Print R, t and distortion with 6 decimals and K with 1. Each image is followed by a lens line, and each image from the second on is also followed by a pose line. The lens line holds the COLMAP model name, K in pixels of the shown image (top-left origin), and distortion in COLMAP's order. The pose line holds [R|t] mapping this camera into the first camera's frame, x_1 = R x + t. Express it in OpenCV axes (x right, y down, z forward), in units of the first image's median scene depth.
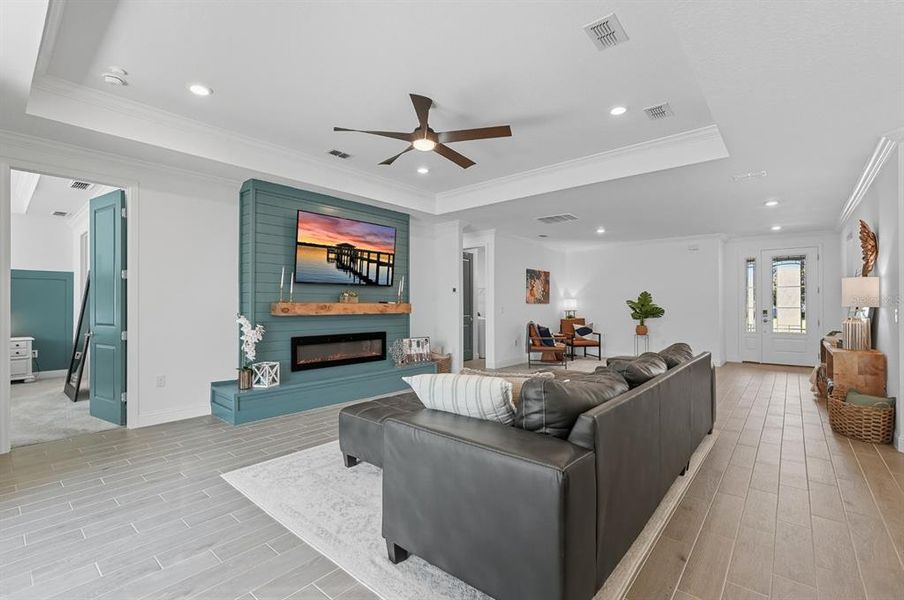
lens RADIAL K [[403.0, 0, 456.1], [0, 403.0, 304.7], [0, 0, 1]] dist [-0.014656, 0.005236]
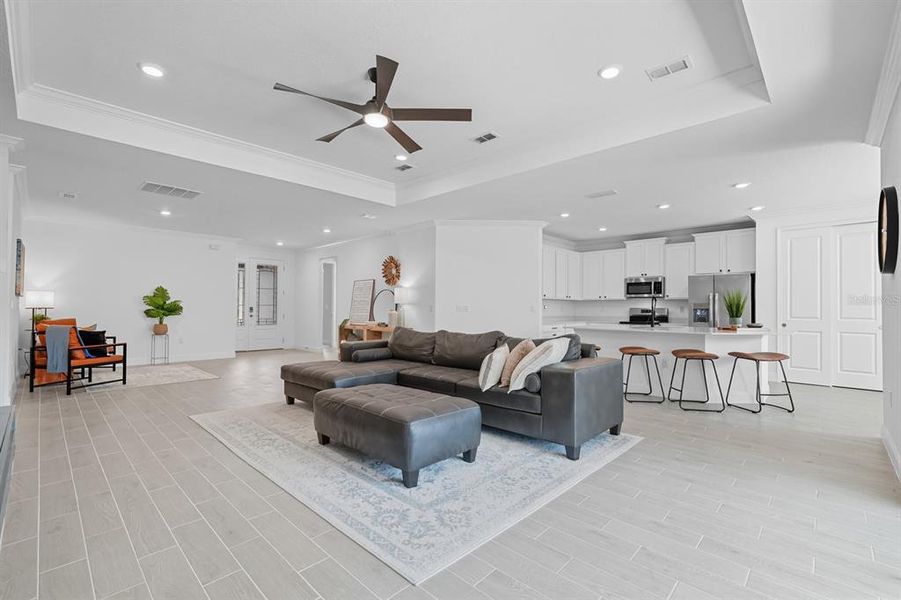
lens RADIAL K [[401.7, 0, 450.3], [0, 401.7, 302.0], [0, 0, 1]] dist [-0.014656, 0.005236]
pose [[0.061784, 0.015592, 0.997968, -0.616325], [-0.007941, 0.999854, -0.015129, 0.016882], [-0.998058, -0.006990, 0.061899, 0.489361]]
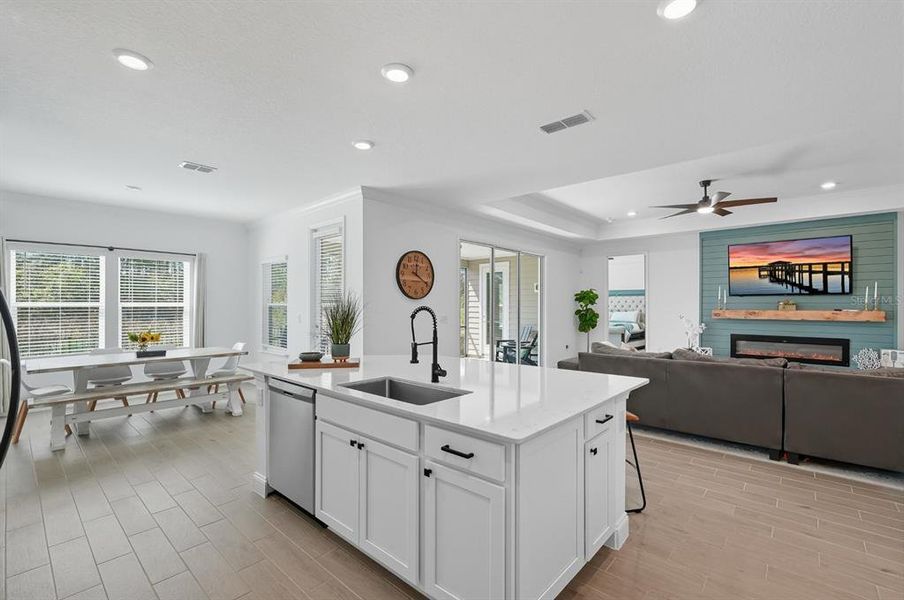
lens RADIAL K [[403.0, 0, 453.0], [0, 403.0, 302.3], [0, 0, 1]] dist [-0.014656, 0.005236]
pose [[-0.026820, -0.005196, -0.999627, 0.923174], [0.000107, 0.999986, -0.005200, -0.021016], [0.999640, -0.000246, -0.026819, 0.045216]]
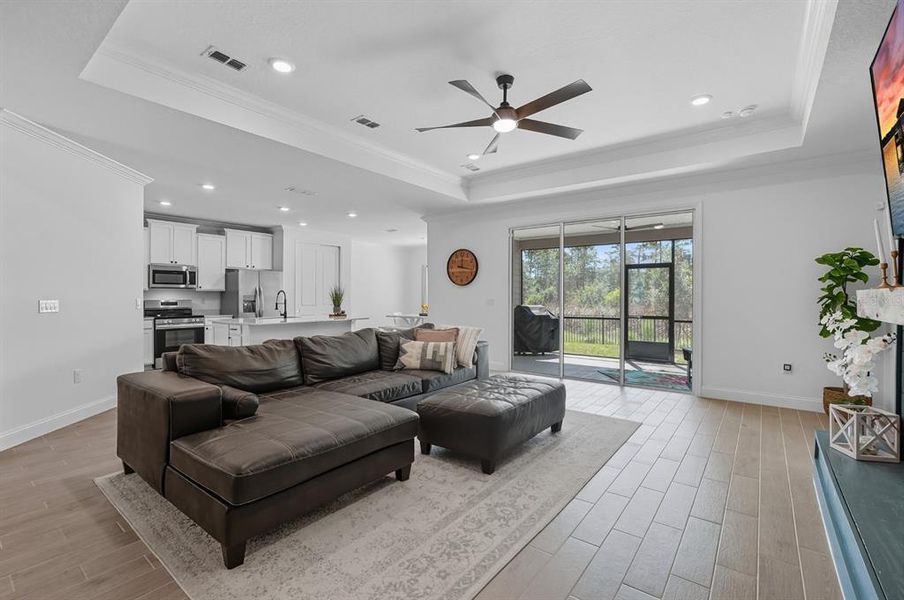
lens RADIAL K [[403.0, 0, 457.1], [0, 403.0, 296.8], [0, 0, 1]] dist [-0.014656, 0.005236]
pose [[-0.998738, 0.001930, -0.050179, 0.039038], [0.001935, 0.999998, -0.000067, 0.002327], [0.050179, -0.000164, -0.998740, 1.213311]]
